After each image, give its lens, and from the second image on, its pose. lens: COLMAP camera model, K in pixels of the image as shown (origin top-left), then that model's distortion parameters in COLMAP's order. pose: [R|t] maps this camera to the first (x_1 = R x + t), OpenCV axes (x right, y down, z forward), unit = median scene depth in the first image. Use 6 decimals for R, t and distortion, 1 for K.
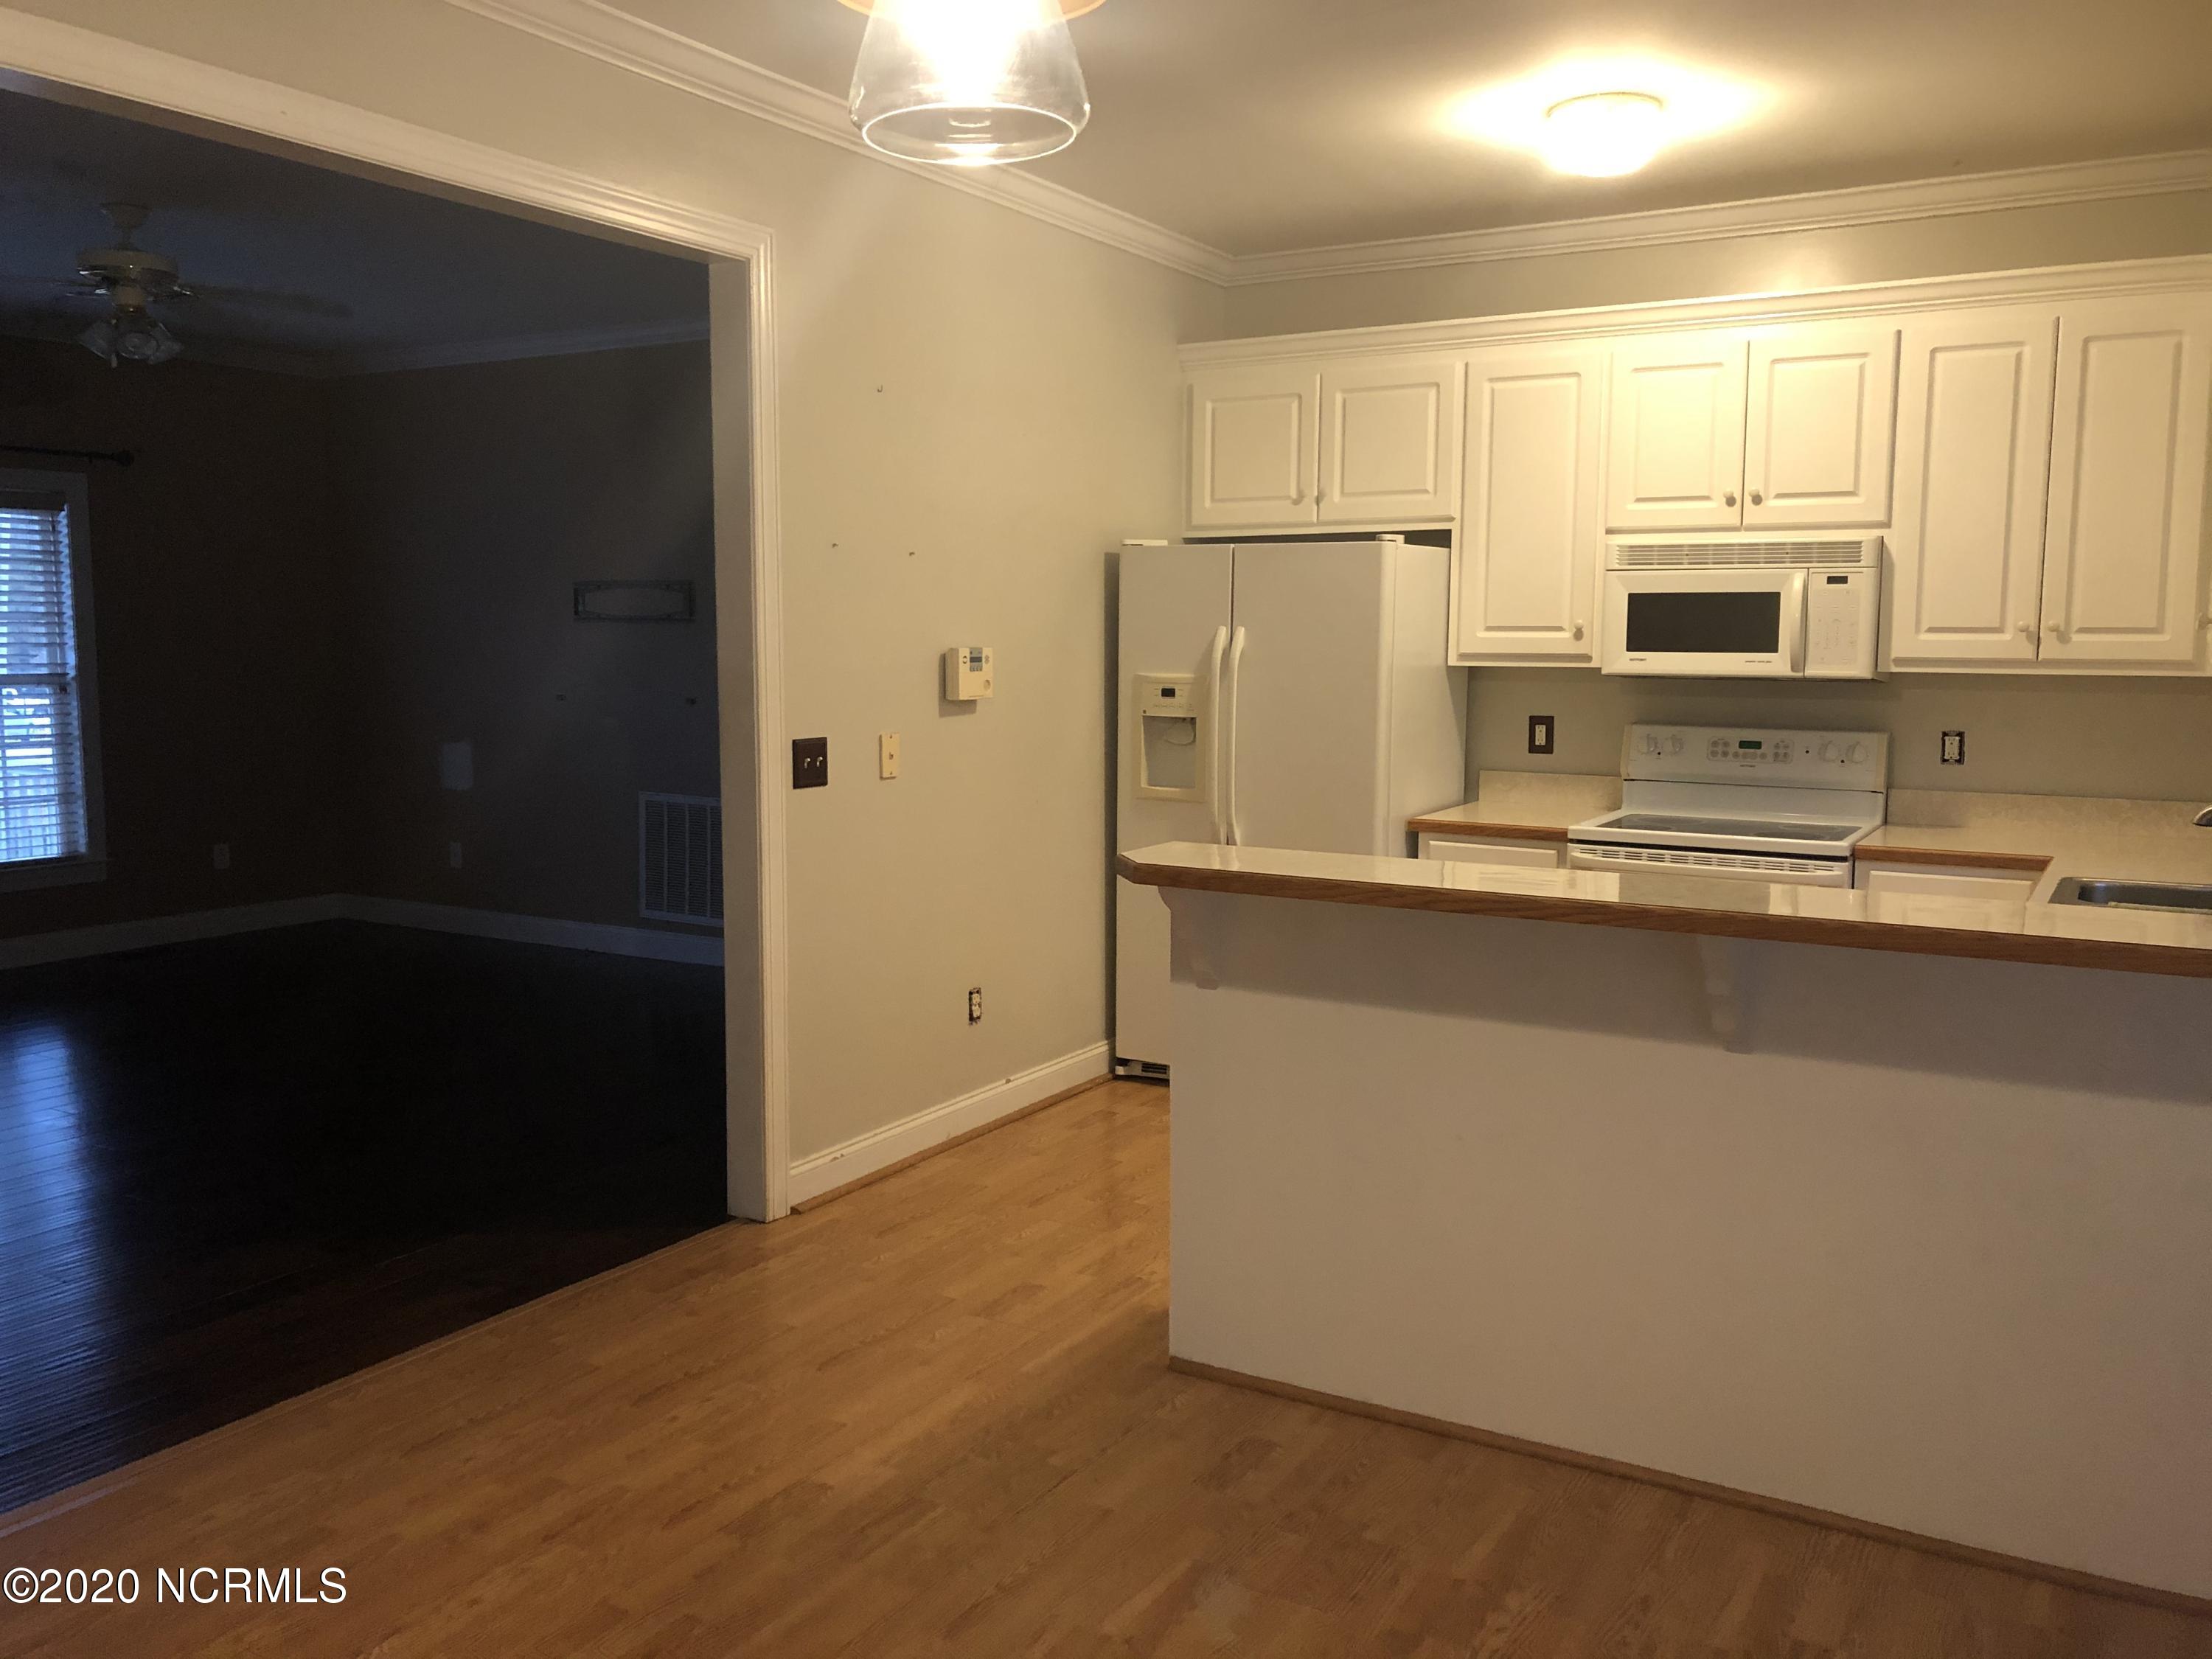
lens RADIAL K [[1807.3, 0, 1103.9], [0, 1807.3, 811.2], [0, 0, 1]] dist [0.013945, 0.004469]
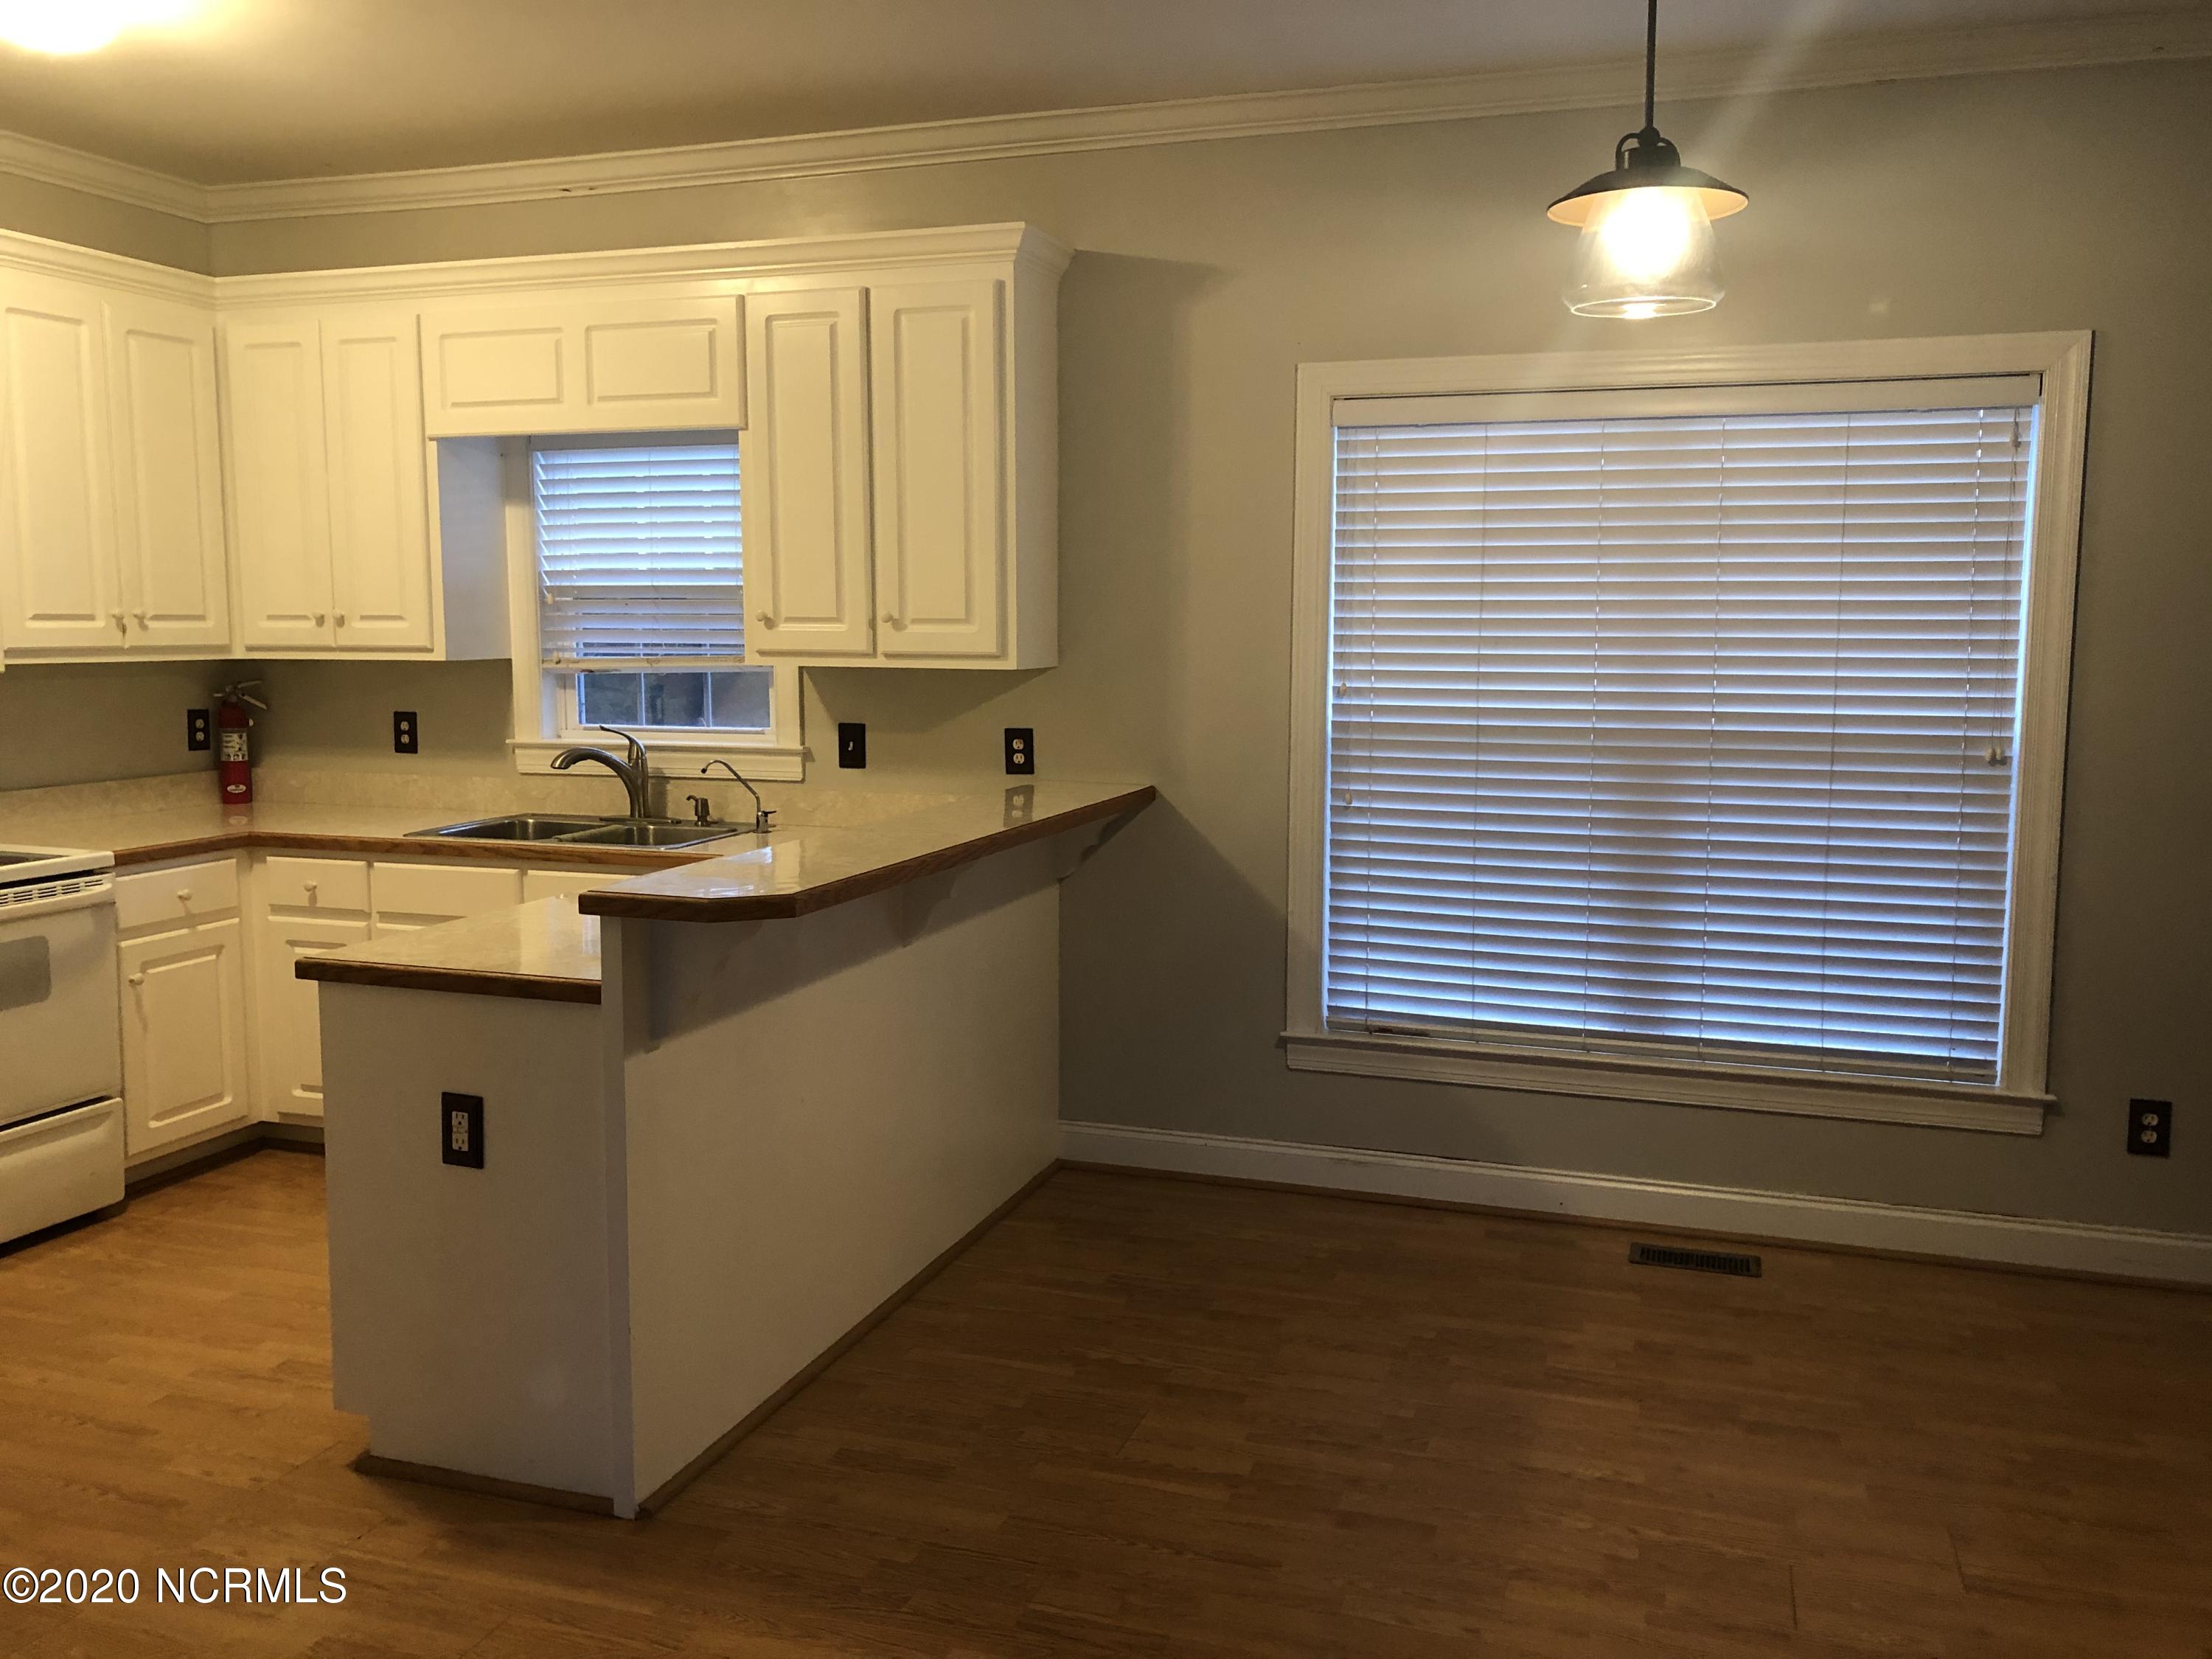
lens RADIAL K [[1807.3, 0, 1103.9], [0, 1807.3, 811.2], [0, 0, 1]] dist [0.013945, 0.004469]
pose [[-0.204012, -0.110786, 0.972680, -0.539539], [0.092981, 0.986892, 0.131907, -0.071081], [-0.974543, 0.117351, -0.191037, 0.632987]]
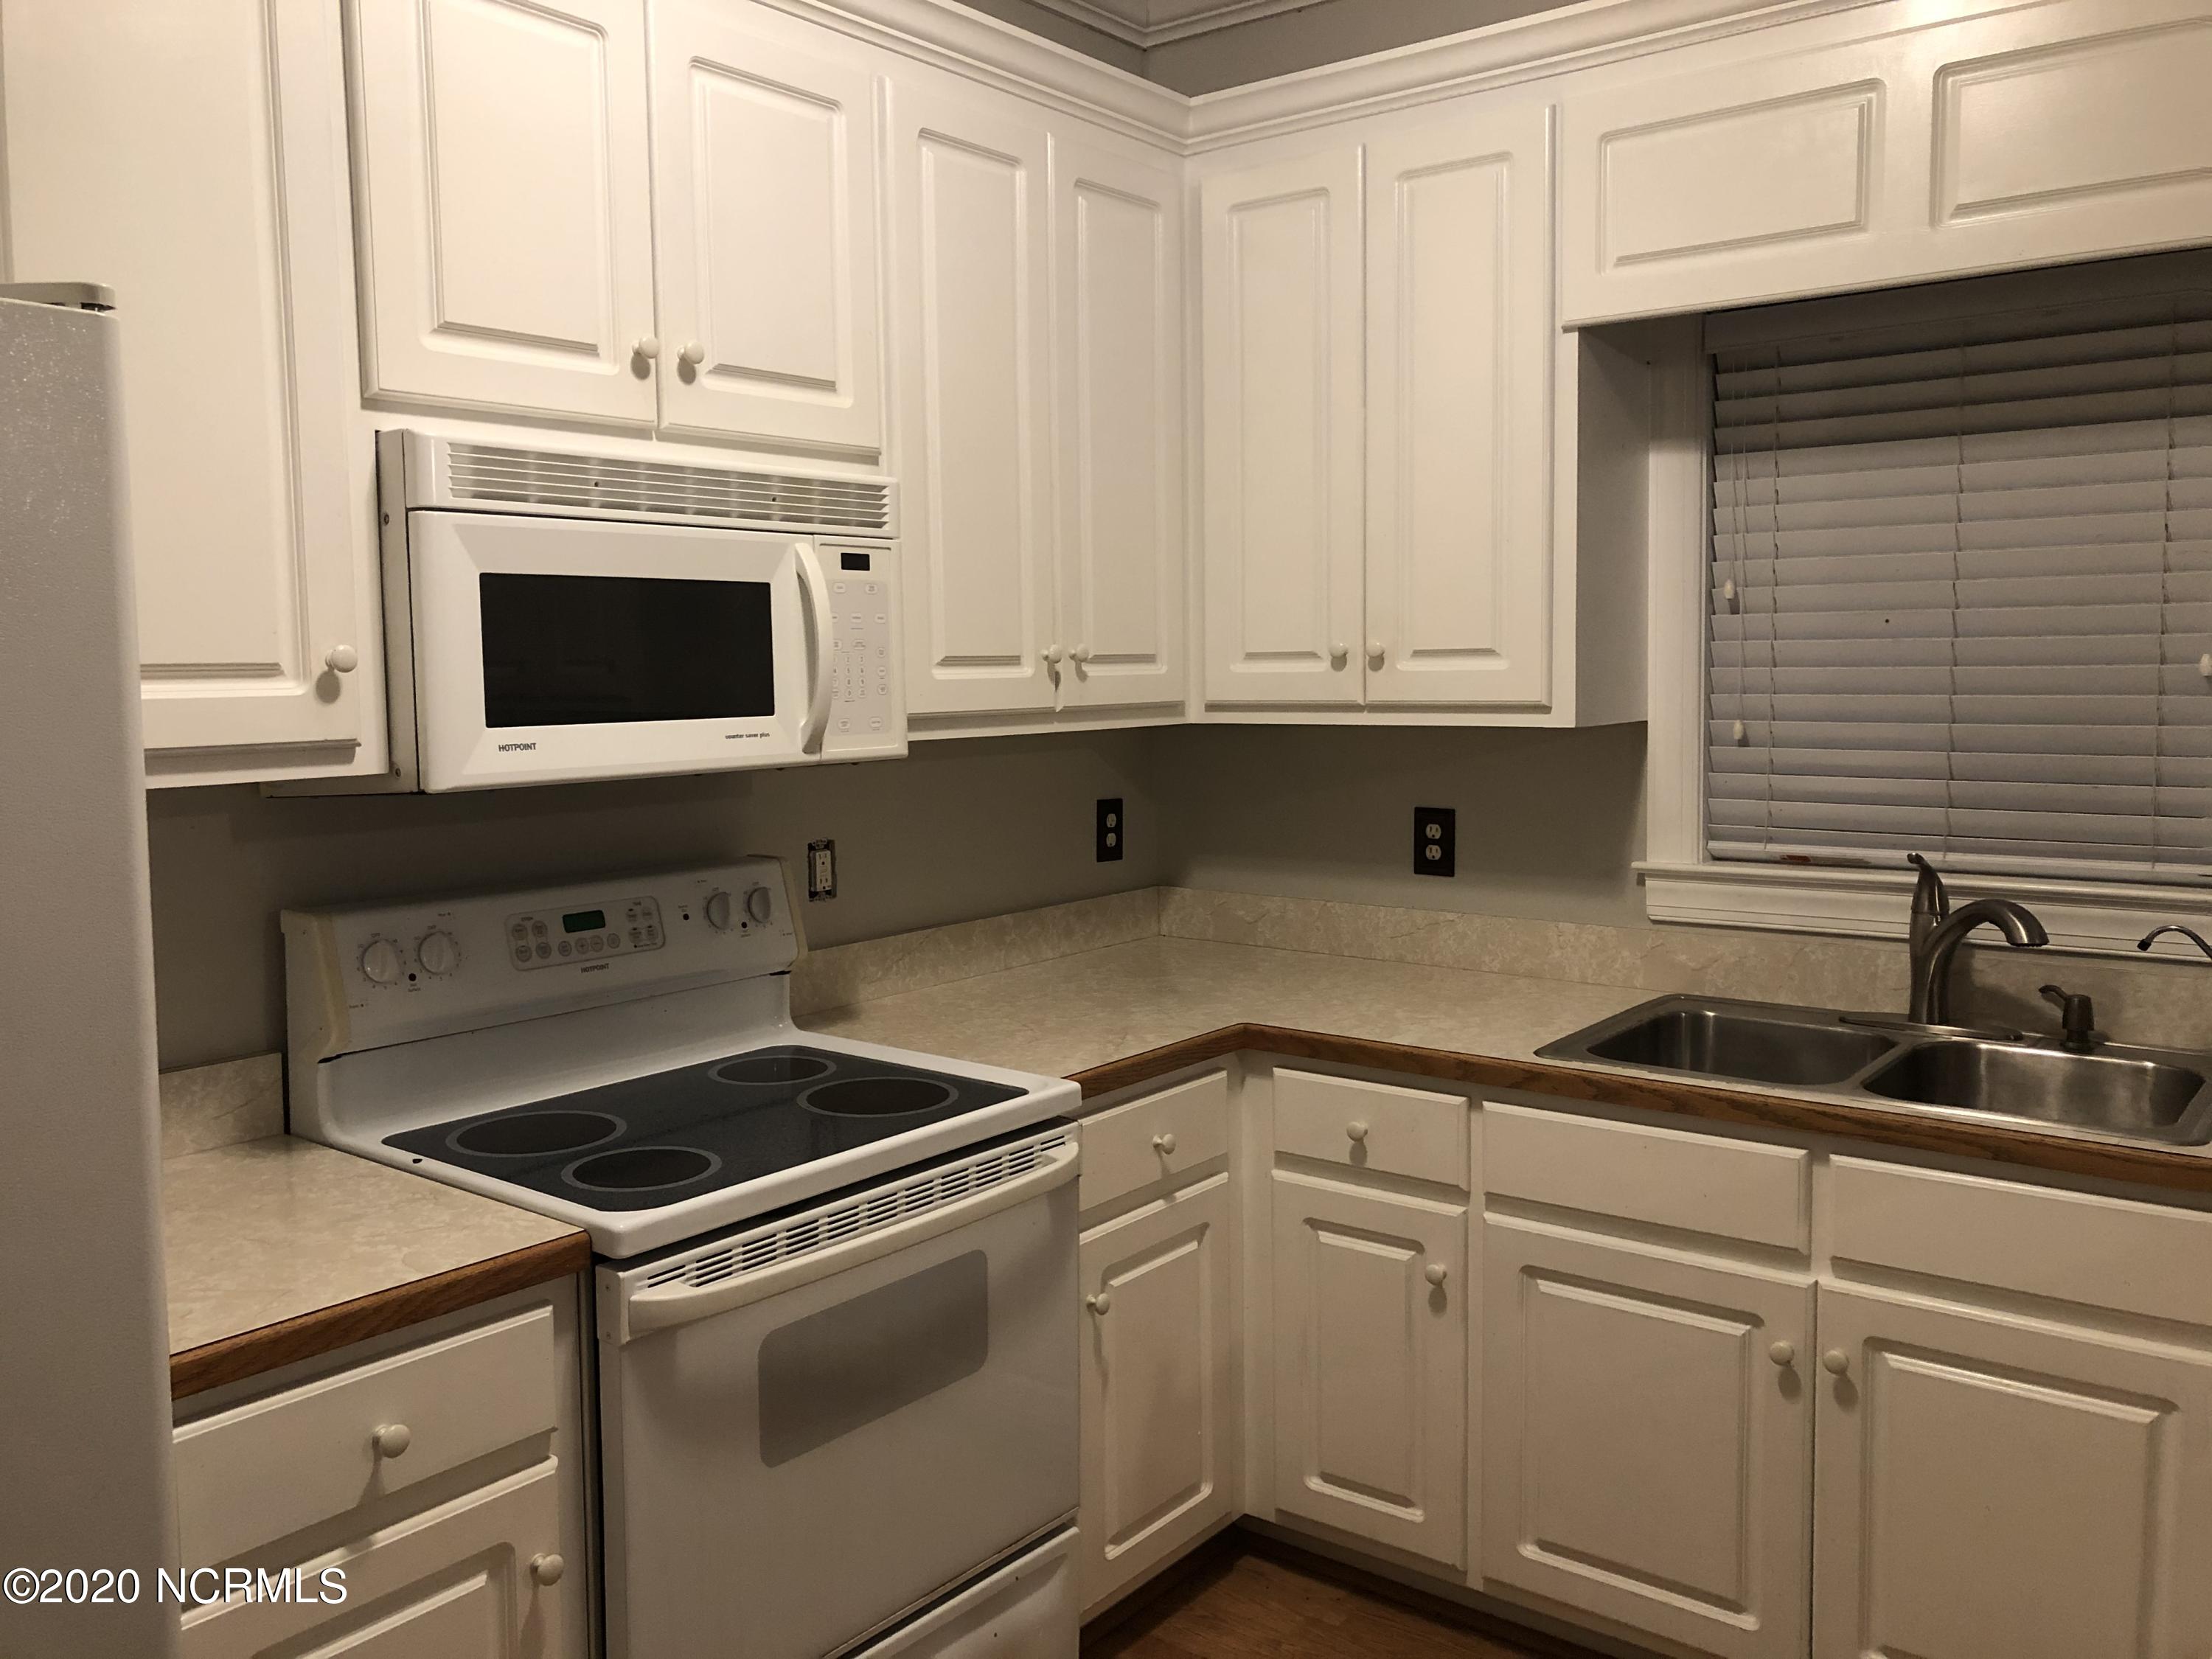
lens RADIAL K [[1793.0, 0, 1110.3], [0, 1793.0, 817.2], [0, 0, 1]] dist [0.060060, -0.002282]
pose [[0.125665, -0.097541, 0.987266, -0.070846], [0.111034, 0.990285, 0.083707, -0.089475], [-0.985840, 0.099101, 0.135274, 0.847089]]
